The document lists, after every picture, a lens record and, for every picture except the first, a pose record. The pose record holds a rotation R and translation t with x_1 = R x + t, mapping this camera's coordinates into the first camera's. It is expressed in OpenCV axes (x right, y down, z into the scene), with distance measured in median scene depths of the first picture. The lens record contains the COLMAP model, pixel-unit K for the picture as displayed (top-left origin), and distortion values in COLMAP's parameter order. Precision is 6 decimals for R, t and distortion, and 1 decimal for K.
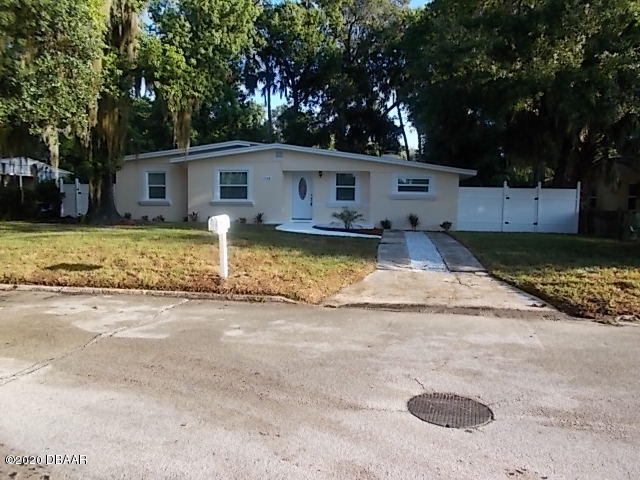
lens RADIAL K [[487.4, 0, 321.5], [0, 487.4, 241.3], [0, 0, 1]] dist [0.021044, -0.007867]
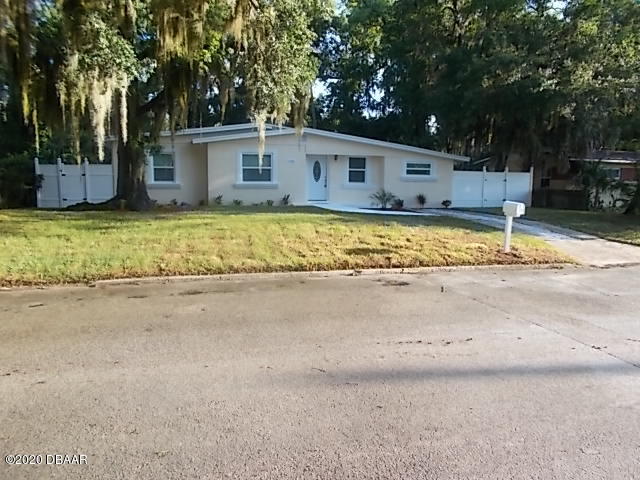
lens RADIAL K [[487.4, 0, 319.8], [0, 487.4, 235.4], [0, 0, 1]] dist [0.021044, -0.007867]
pose [[0.921083, -0.047842, 0.386415, -0.463820], [0.033411, 0.998473, 0.043982, -0.015536], [-0.387929, -0.027600, 0.921276, 0.017662]]
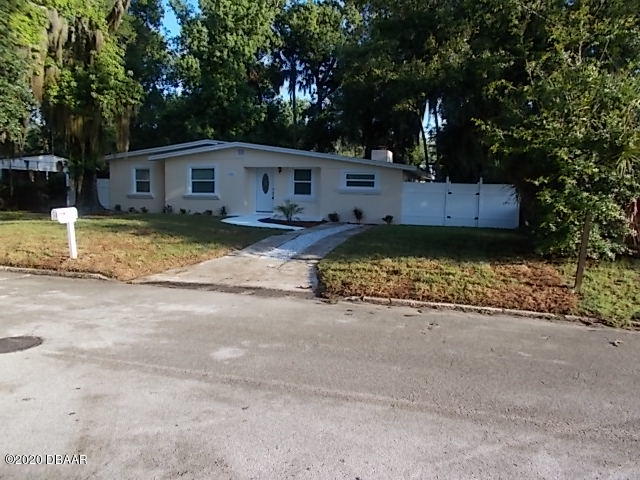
lens RADIAL K [[487.4, 0, 322.6], [0, 487.4, 239.2], [0, 0, 1]] dist [0.021044, -0.007867]
pose [[0.989991, 0.016938, -0.140109, 0.246835], [-0.015461, 0.999813, 0.011621, 0.000799], [0.140280, -0.009338, 0.990068, -0.052847]]
